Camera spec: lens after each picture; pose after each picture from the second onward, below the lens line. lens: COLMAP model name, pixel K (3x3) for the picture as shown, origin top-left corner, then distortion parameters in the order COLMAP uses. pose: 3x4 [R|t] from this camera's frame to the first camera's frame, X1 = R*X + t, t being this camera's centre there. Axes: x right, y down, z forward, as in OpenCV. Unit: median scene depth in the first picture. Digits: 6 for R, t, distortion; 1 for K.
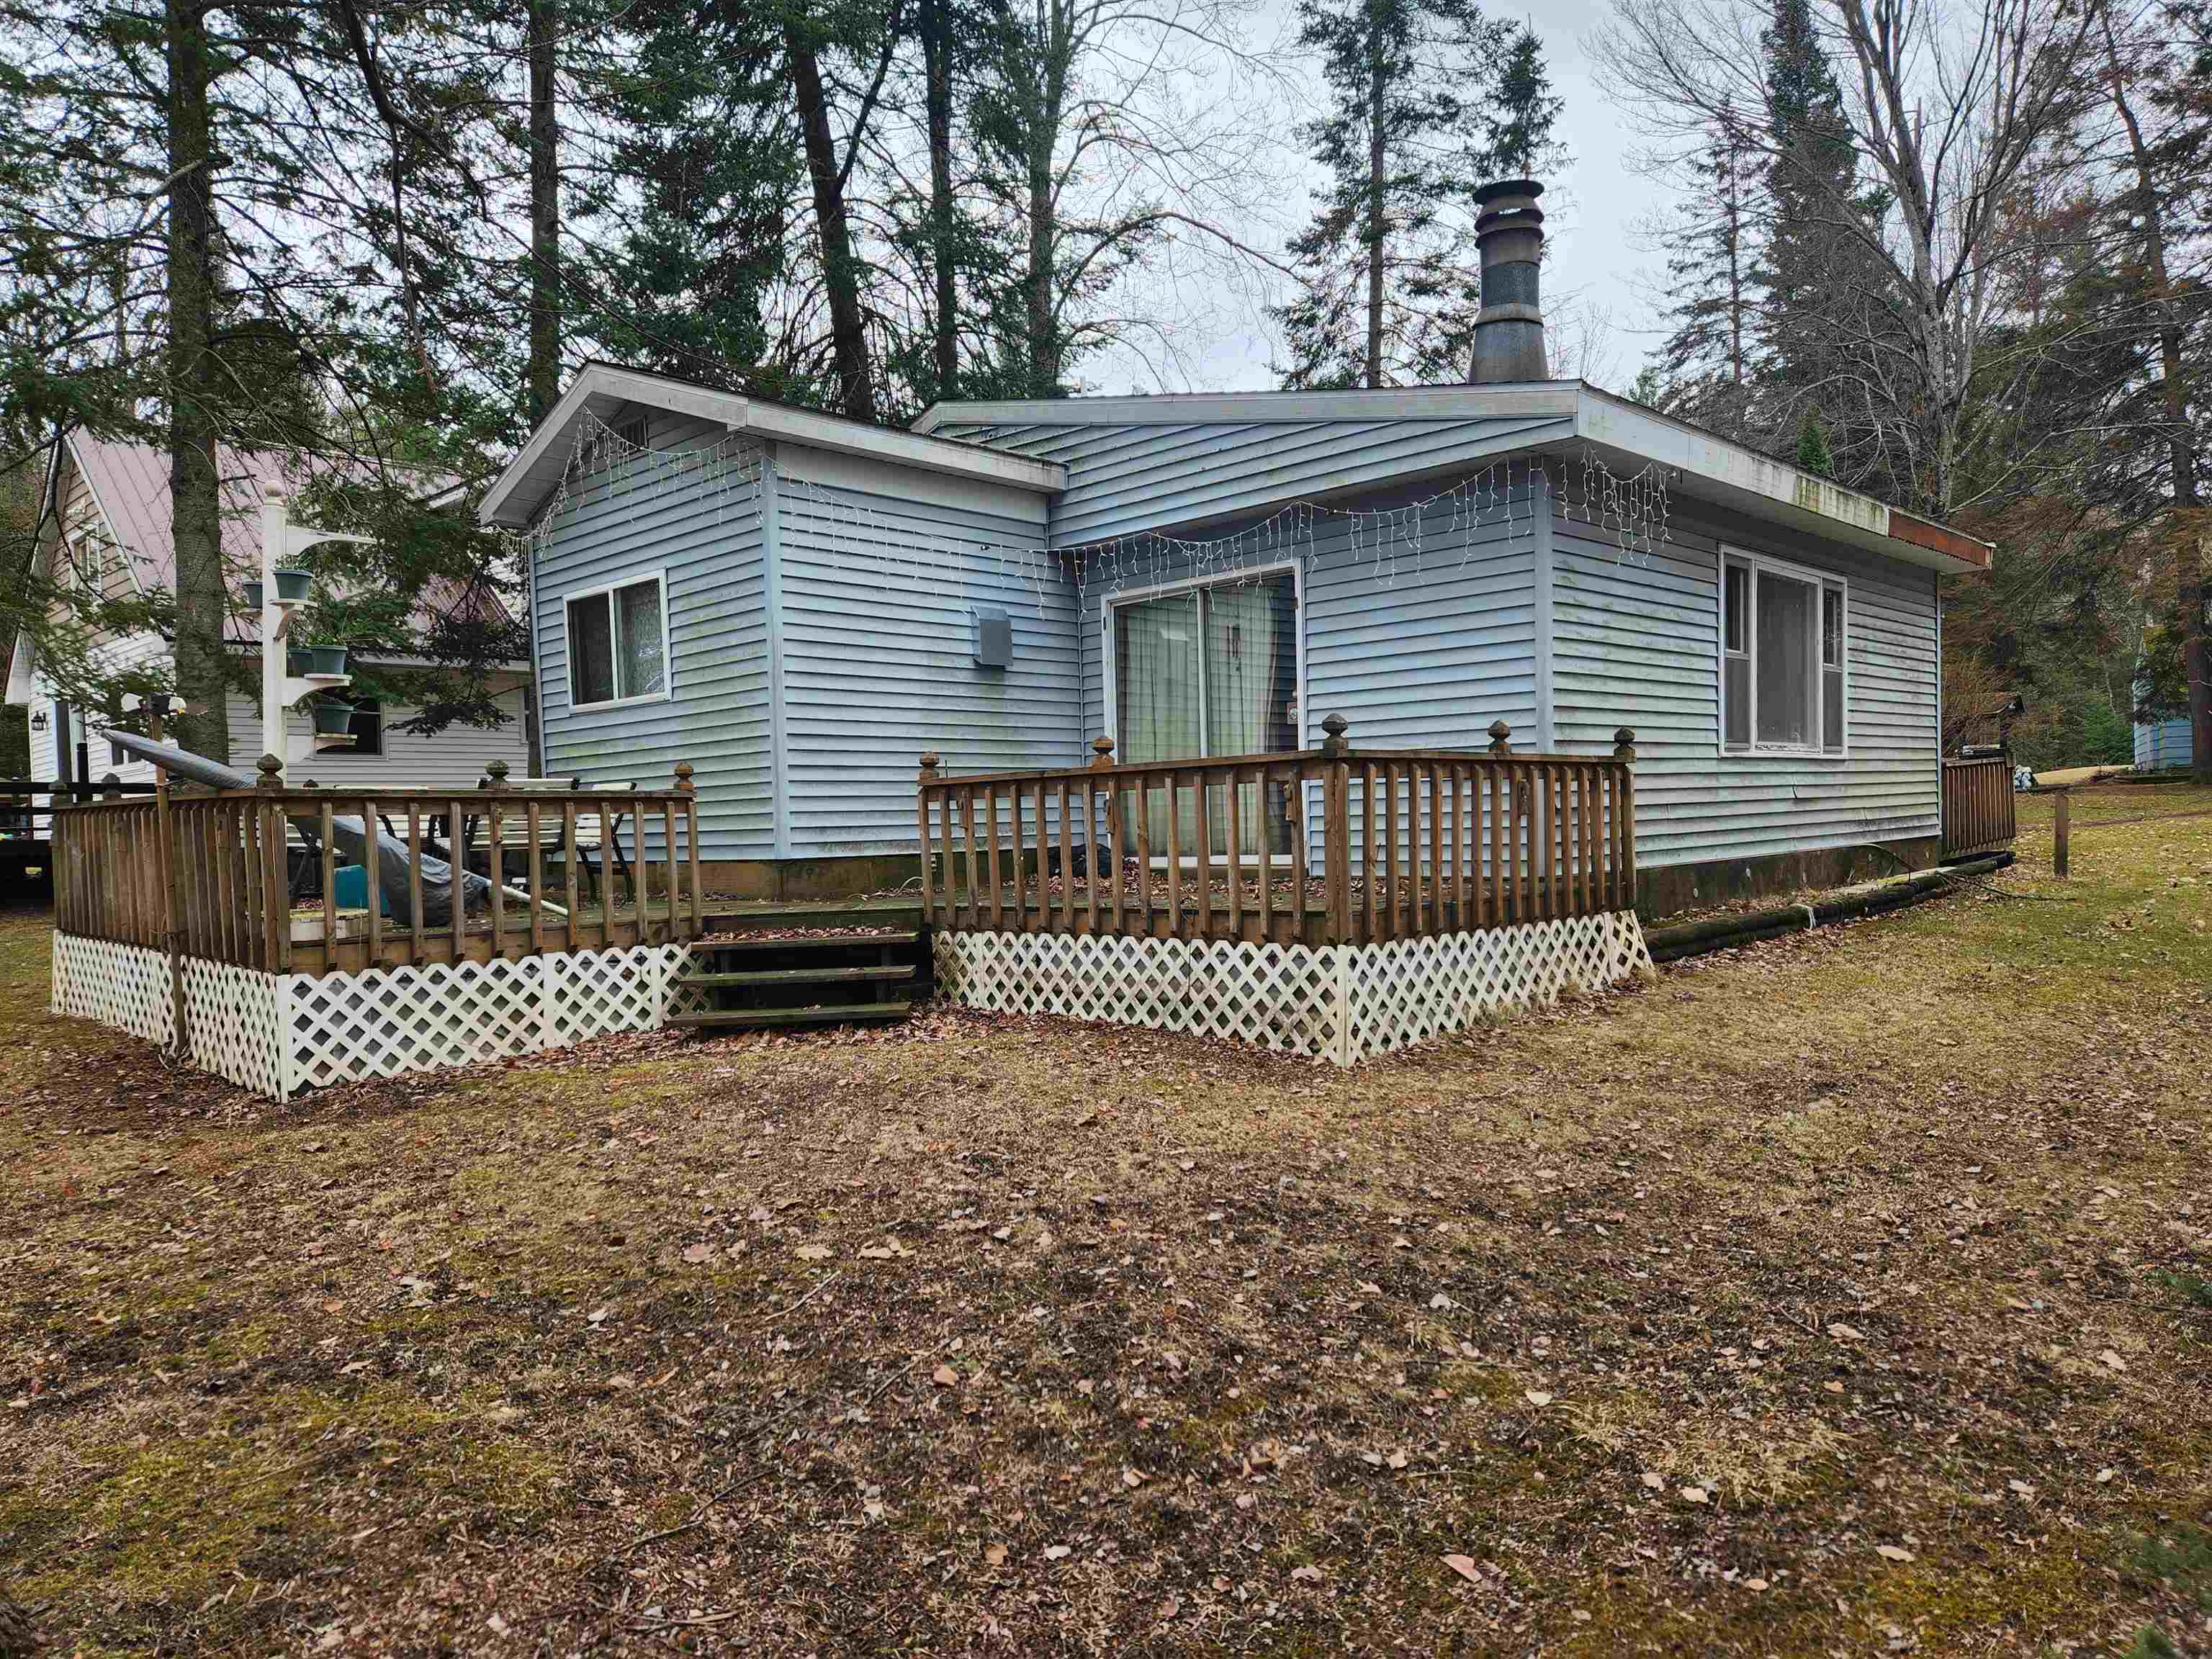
lens RADIAL K [[1483.7, 0, 1111.0], [0, 1483.7, 847.2], [0, 0, 1]] dist [0.109889, -0.120944]
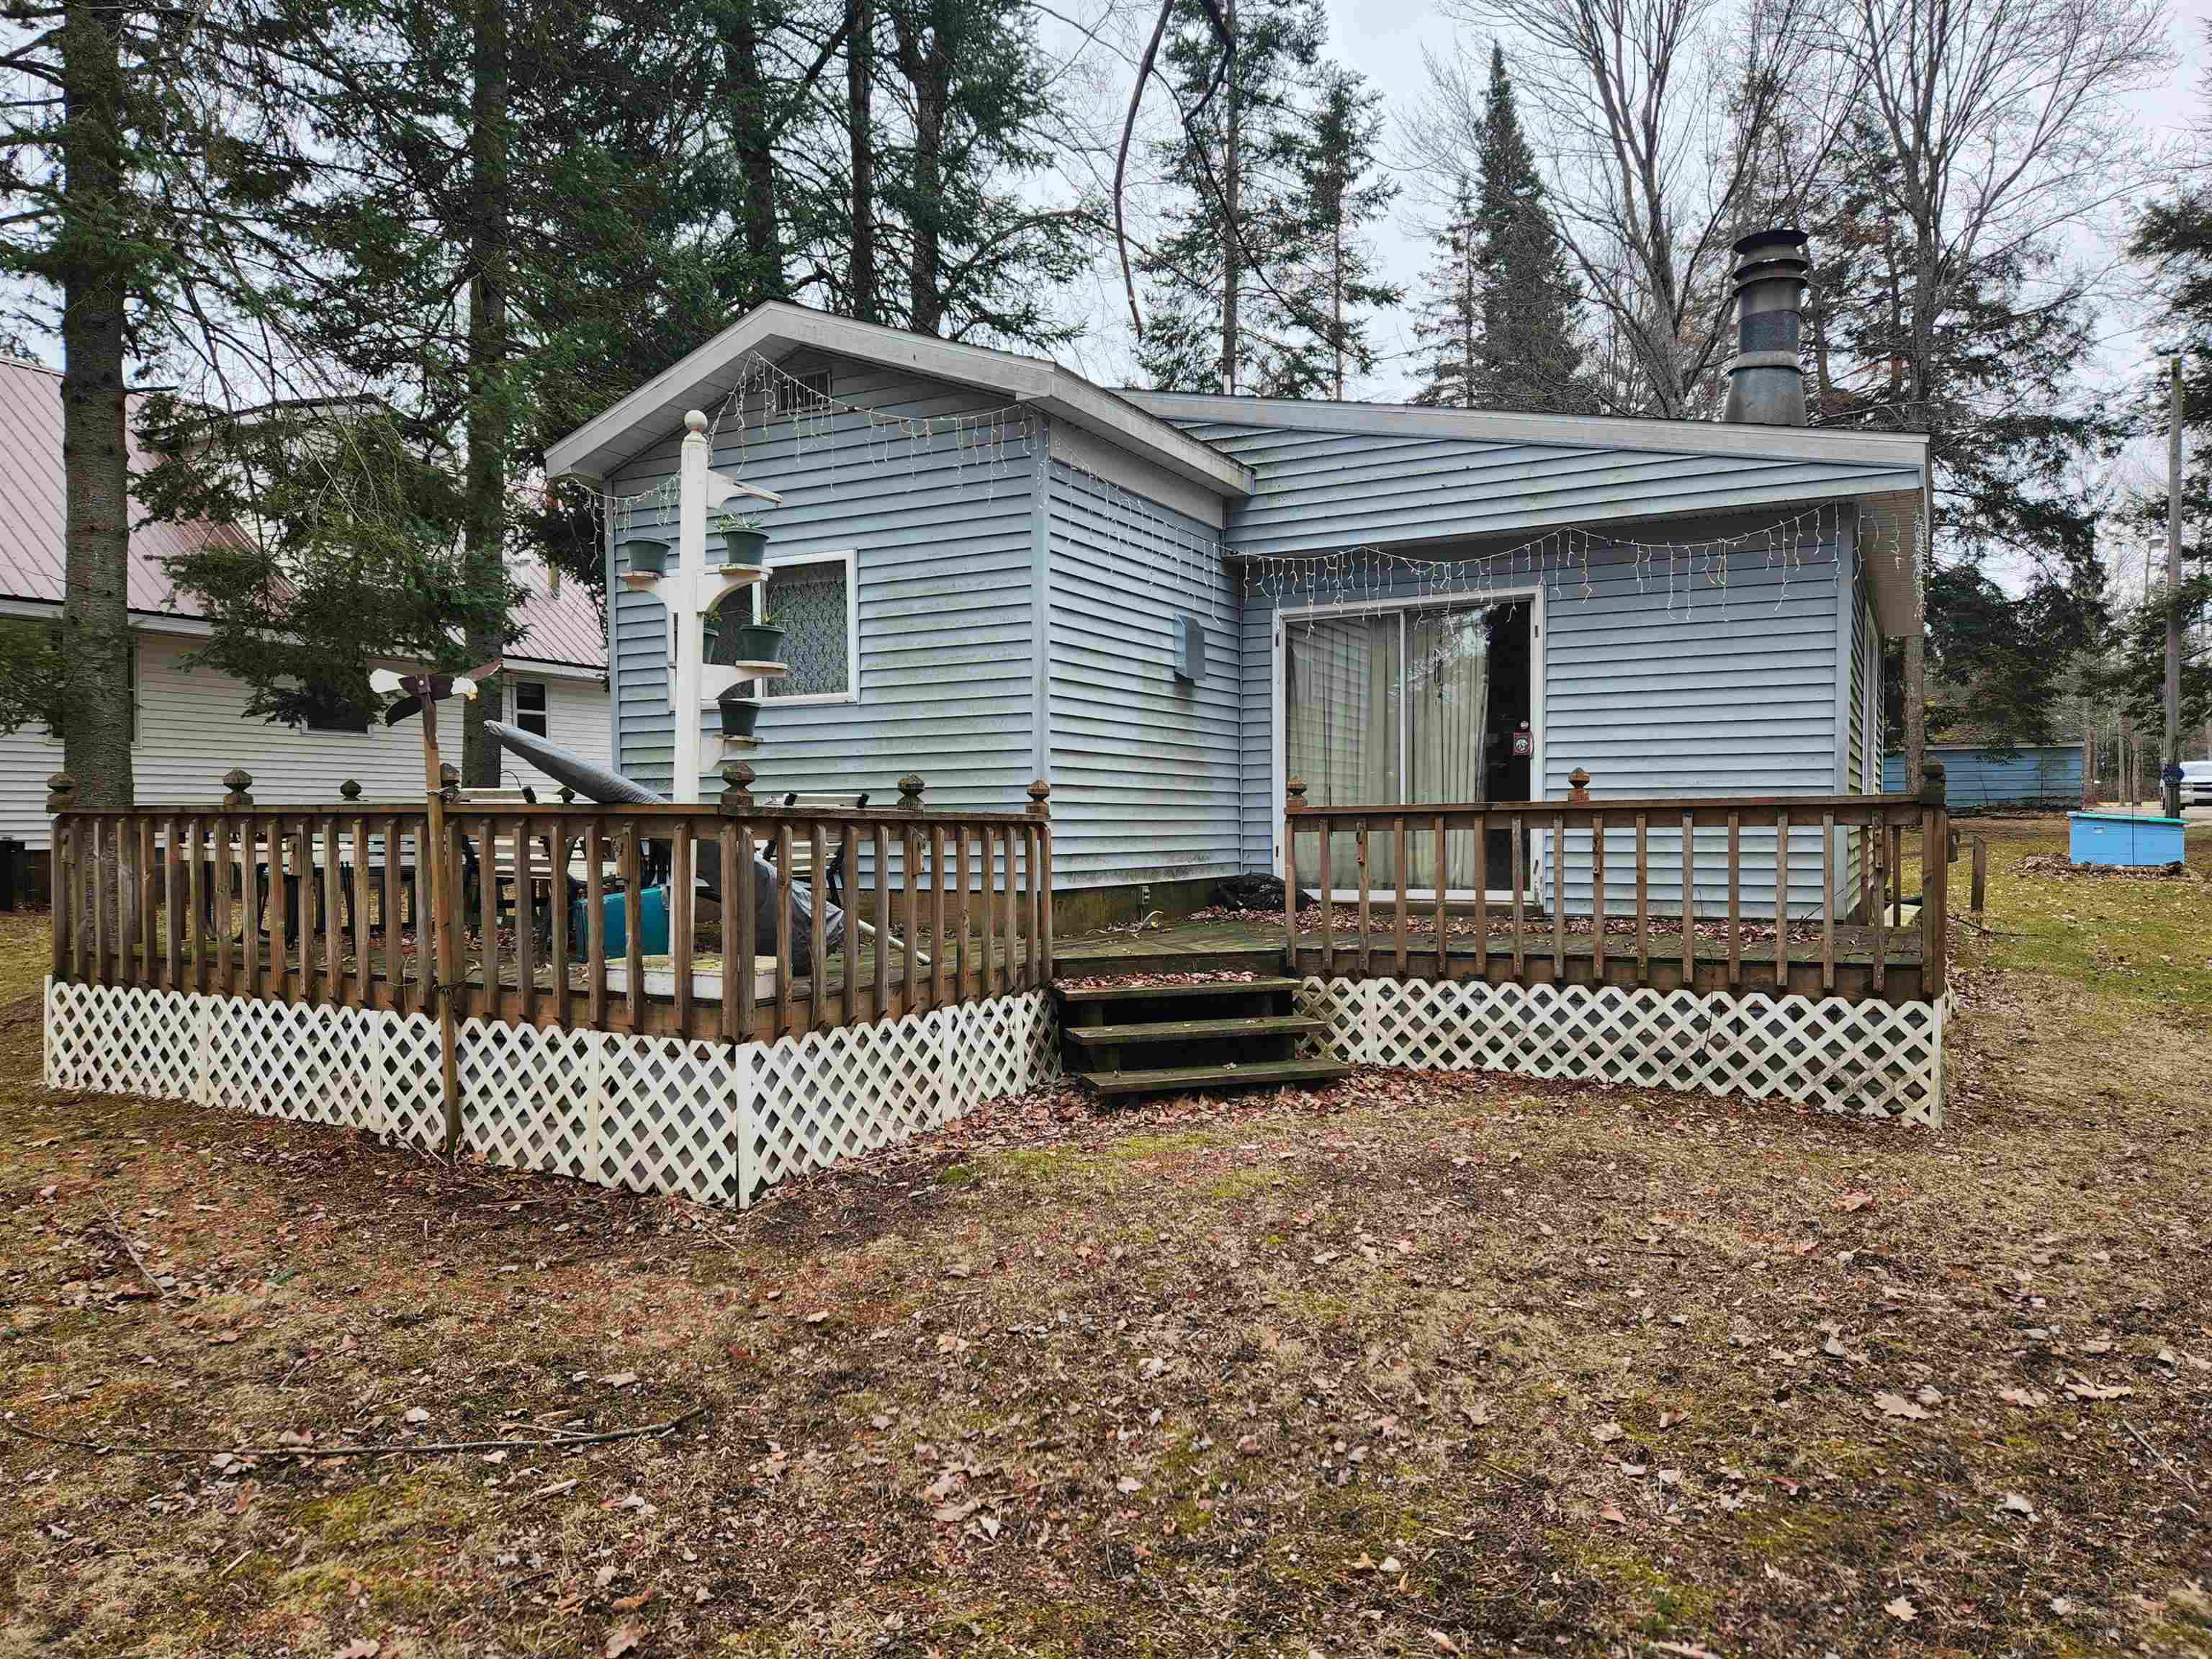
lens RADIAL K [[1483.7, 0, 1111.0], [0, 1483.7, 847.2], [0, 0, 1]] dist [0.109889, -0.120944]
pose [[0.959165, 0.019539, 0.282172, -0.500946], [-0.017043, 0.999791, -0.011299, -0.009869], [-0.282334, 0.006029, 0.959297, 0.175572]]
